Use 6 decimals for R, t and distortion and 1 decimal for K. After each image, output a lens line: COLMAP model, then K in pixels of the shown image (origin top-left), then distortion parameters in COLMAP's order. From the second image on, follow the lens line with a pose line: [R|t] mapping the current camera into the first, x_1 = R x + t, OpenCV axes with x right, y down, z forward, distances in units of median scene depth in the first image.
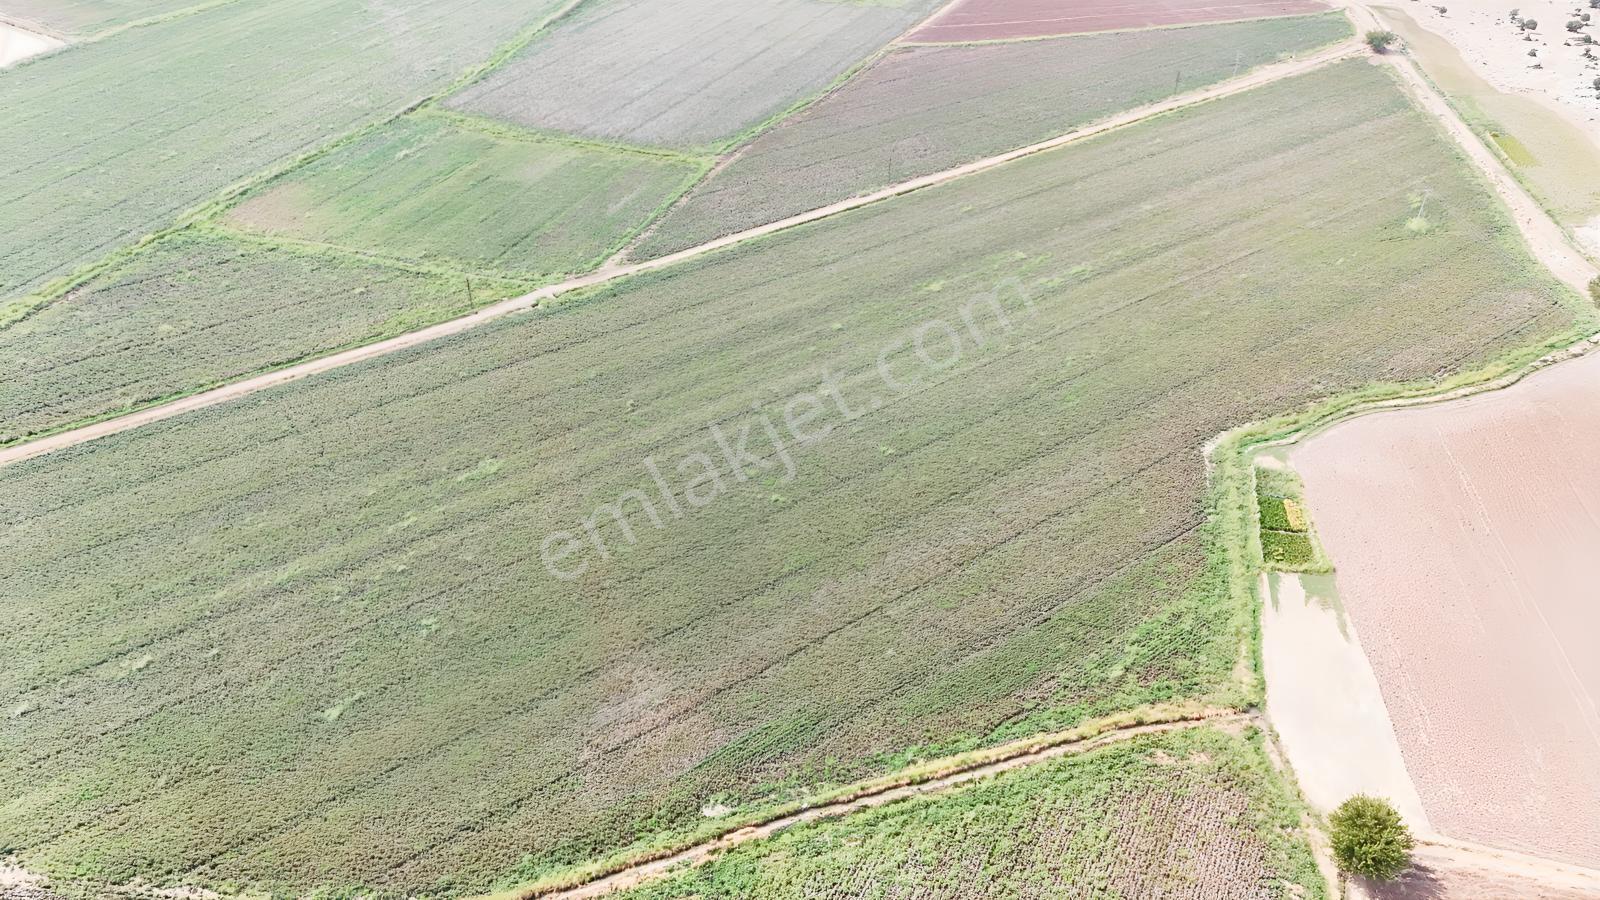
lens RADIAL K [[1169.3, 0, 803.7], [0, 1169.3, 455.4], [0, 0, 1]] dist [0.070123, -0.066466]
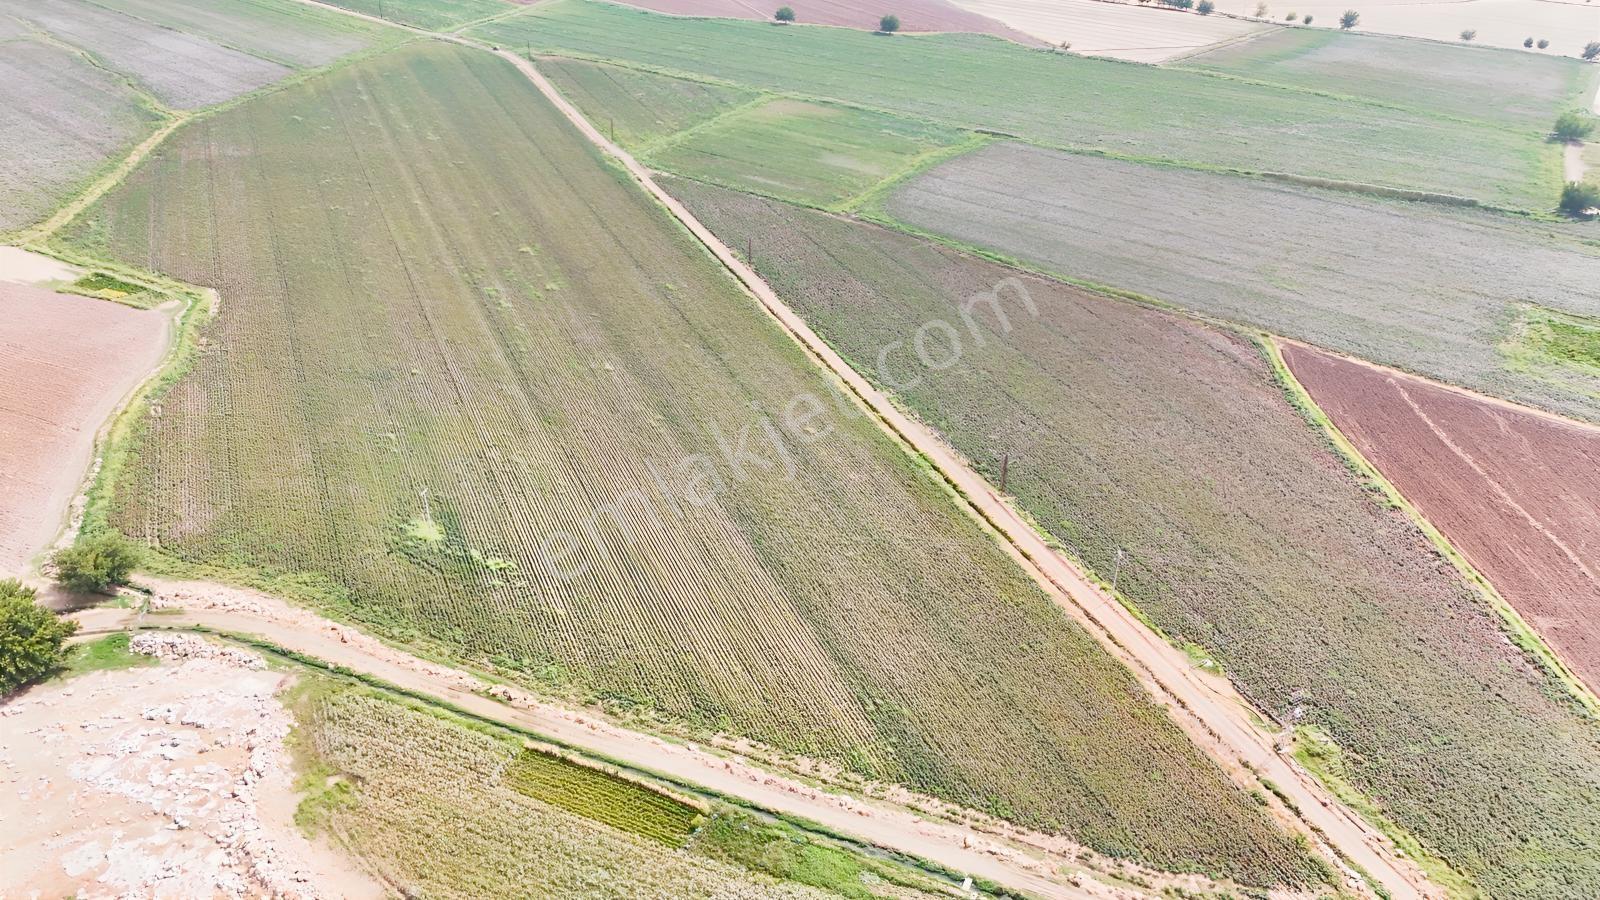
lens RADIAL K [[1169.3, 0, 803.7], [0, 1169.3, 455.4], [0, 0, 1]] dist [0.070123, -0.066466]
pose [[-0.229480, 0.482079, -0.845540, 1.292469], [-0.581596, 0.628658, 0.516271, -0.886349], [0.780439, 0.610237, 0.136111, 1.336820]]
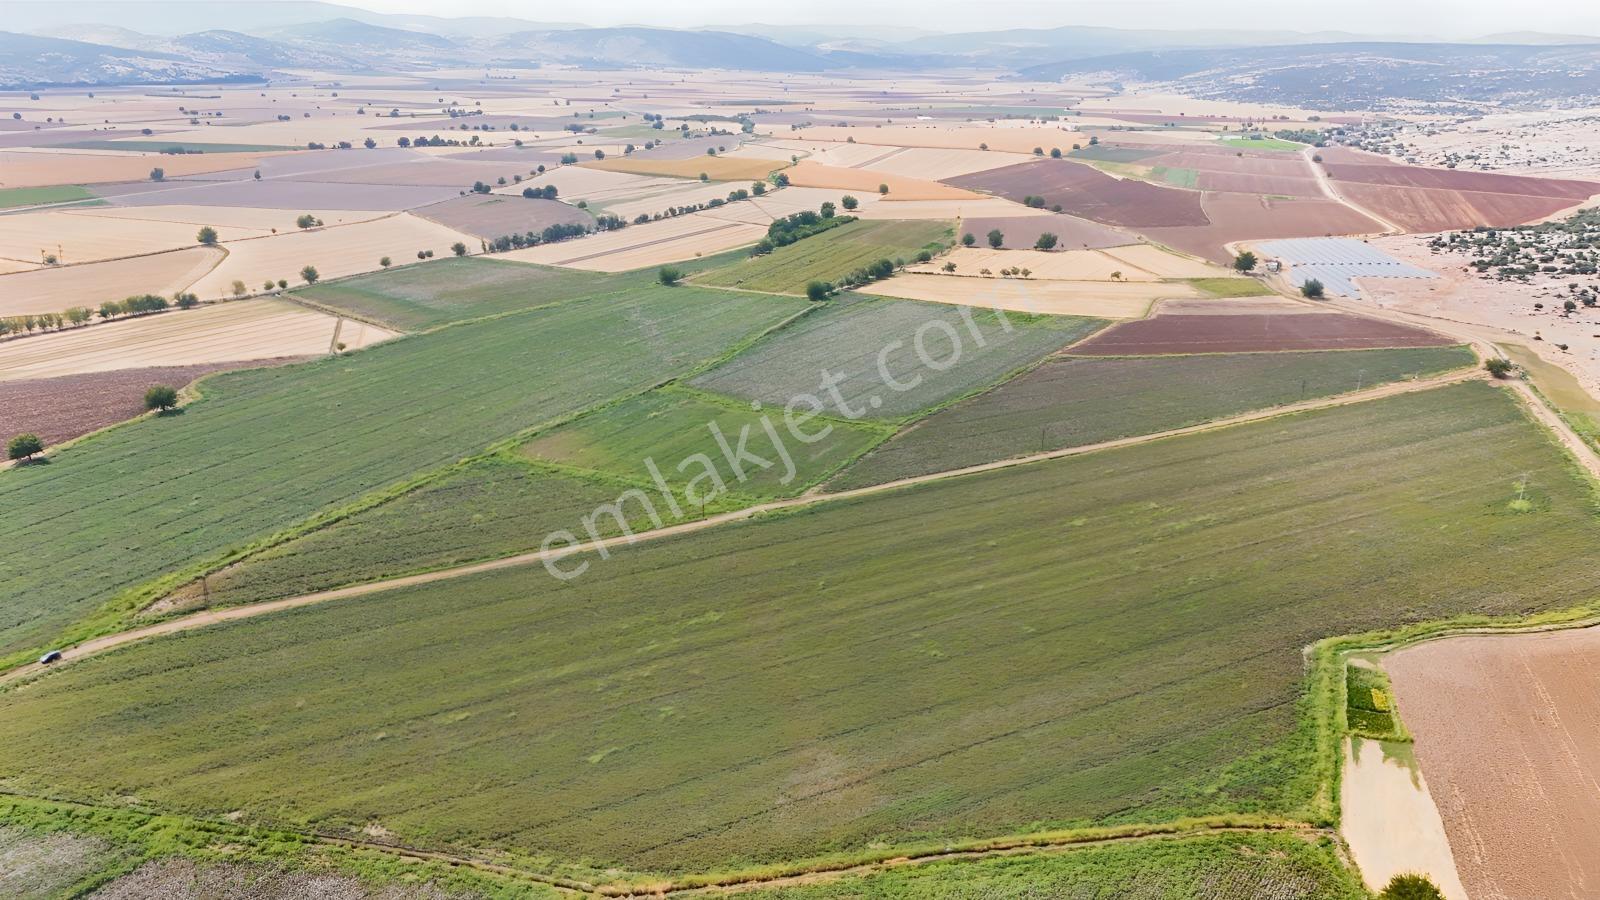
lens RADIAL K [[1169.3, 0, 803.7], [0, 1169.3, 455.4], [0, 0, 1]] dist [0.070123, -0.066466]
pose [[0.988250, 0.044646, -0.146180, 0.008880], [-0.083319, 0.959155, -0.270333, 0.156285], [0.128140, 0.279336, 0.951605, -0.225042]]
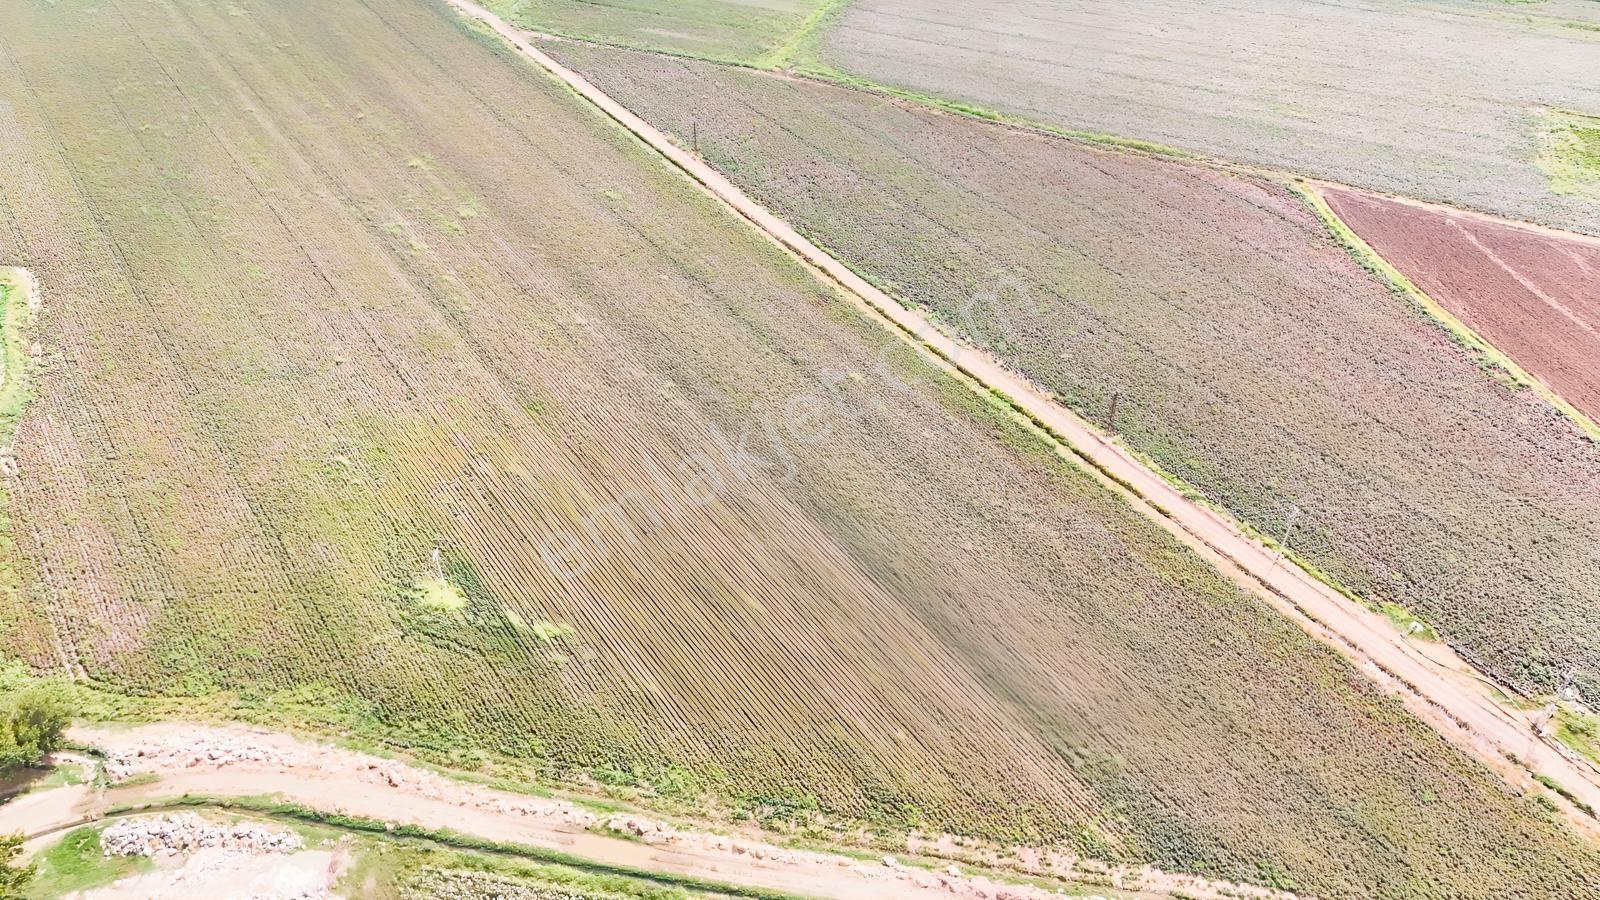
lens RADIAL K [[1175.3, 0, 803.6], [0, 1175.3, 447.0], [0, 0, 1]] dist [0.066485, -0.060503]
pose [[-0.034376, 0.628827, -0.776785, 1.121856], [-0.575328, 0.623088, 0.529867, -0.780466], [0.817200, 0.465121, 0.340362, 1.172257]]
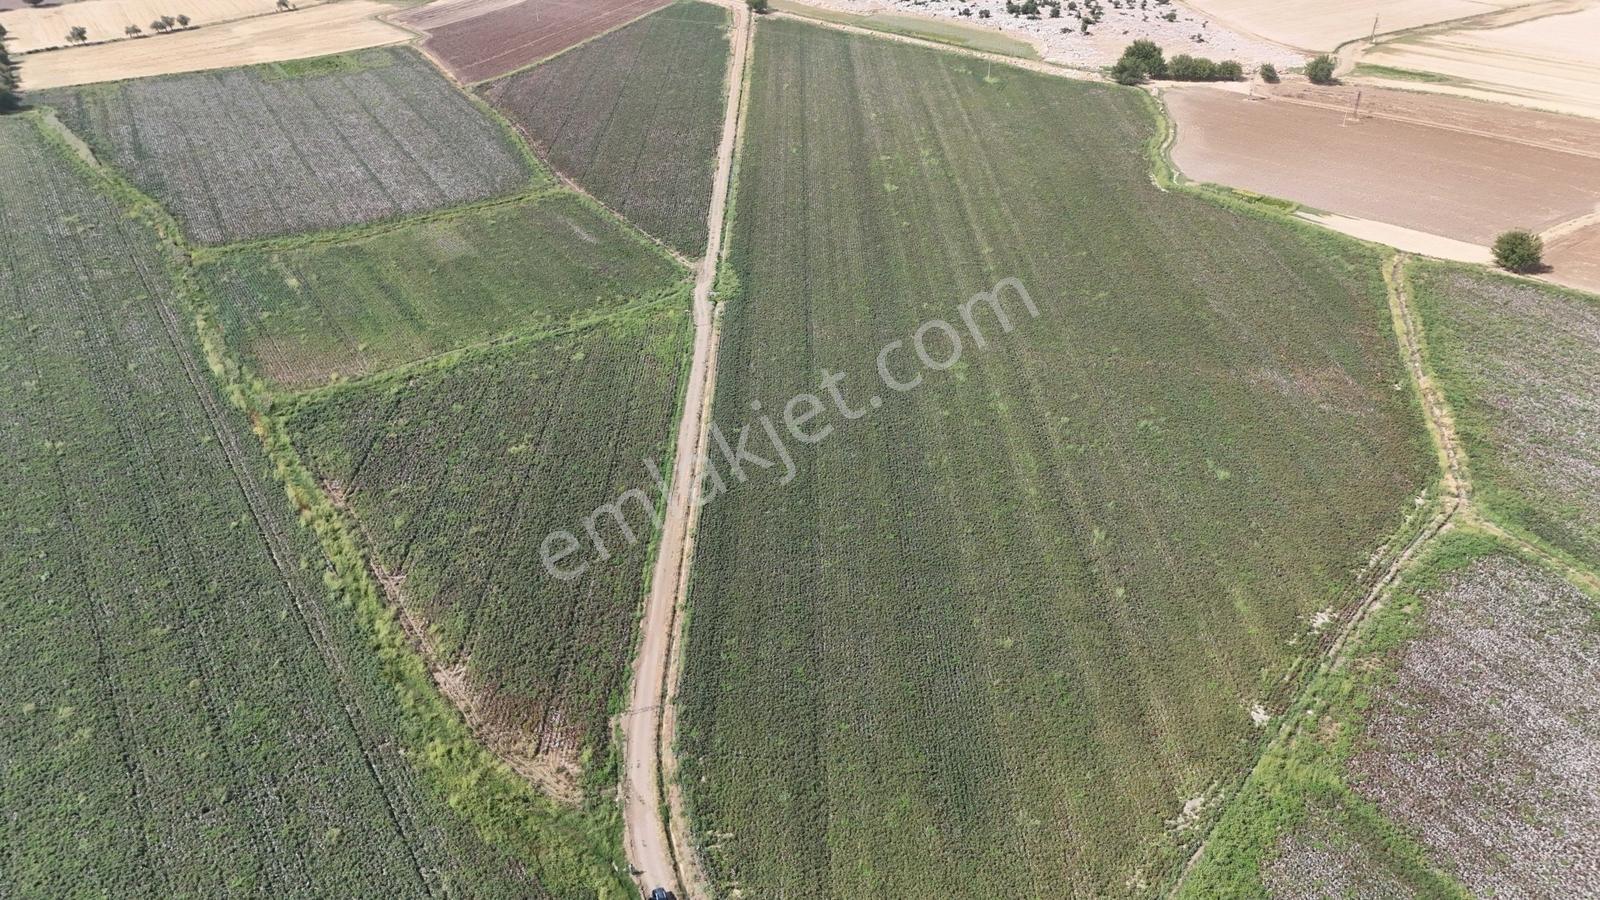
lens RADIAL K [[1169.3, 0, 803.7], [0, 1169.3, 455.4], [0, 0, 1]] dist [0.070123, -0.066466]
pose [[0.604271, -0.432147, 0.669406, -1.018134], [0.472897, 0.870683, 0.135202, -0.124147], [-0.641268, 0.234861, 0.730490, 0.245998]]
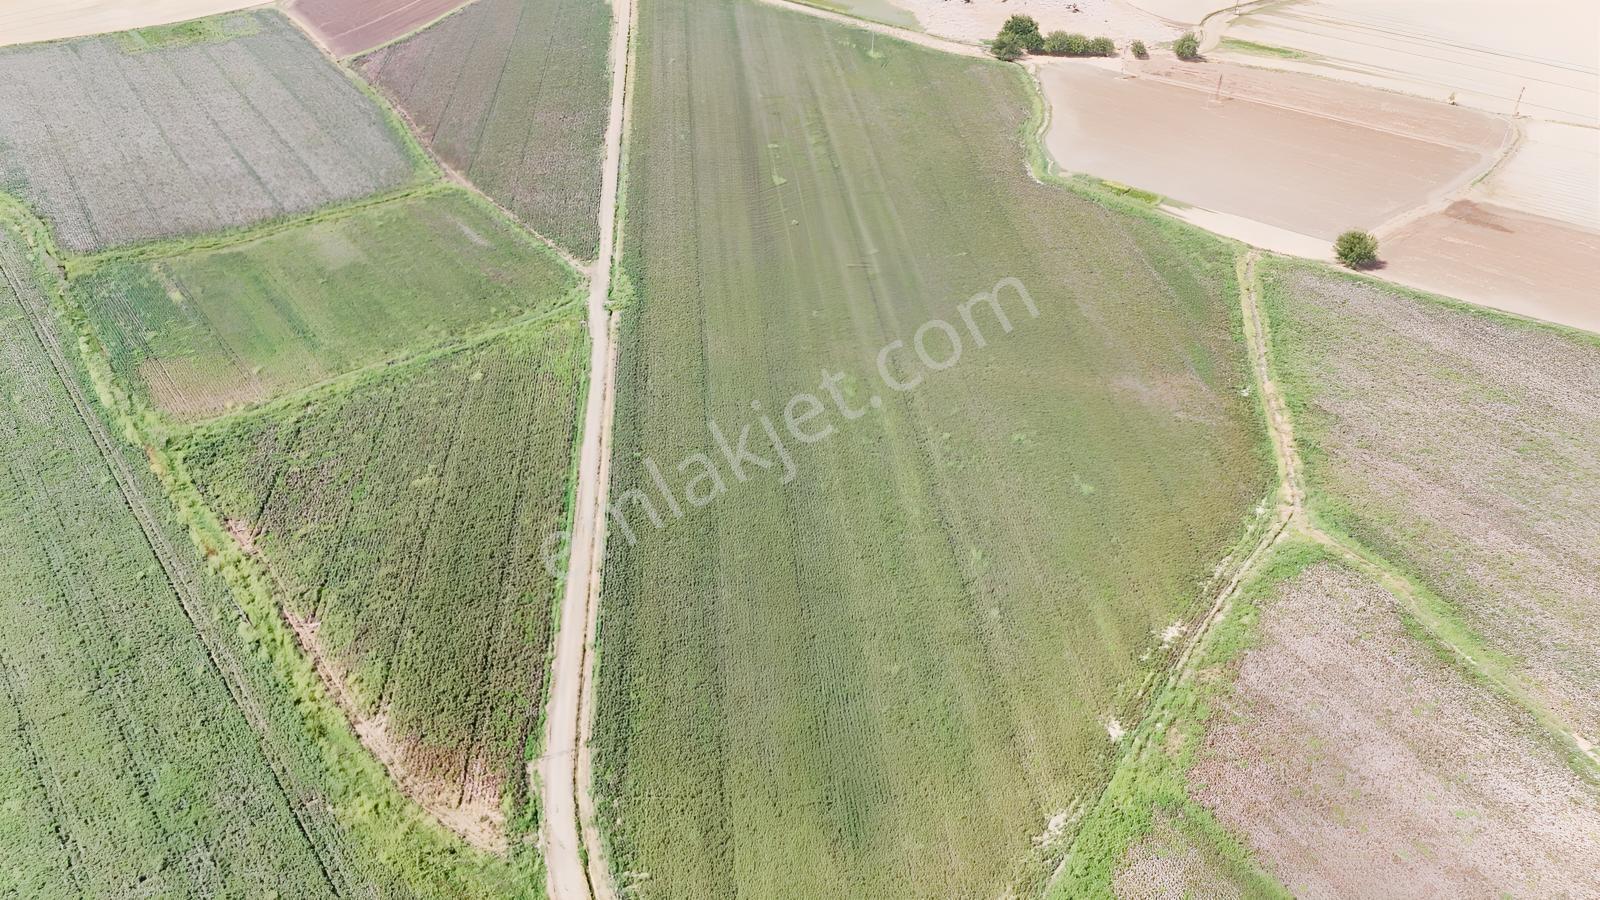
lens RADIAL K [[1175.3, 0, 803.6], [0, 1175.3, 447.0], [0, 0, 1]] dist [0.066485, -0.060503]
pose [[0.532608, -0.486269, 0.692727, -1.018235], [0.478674, 0.848065, 0.227279, -0.200509], [-0.697997, 0.210540, 0.684451, 0.190316]]
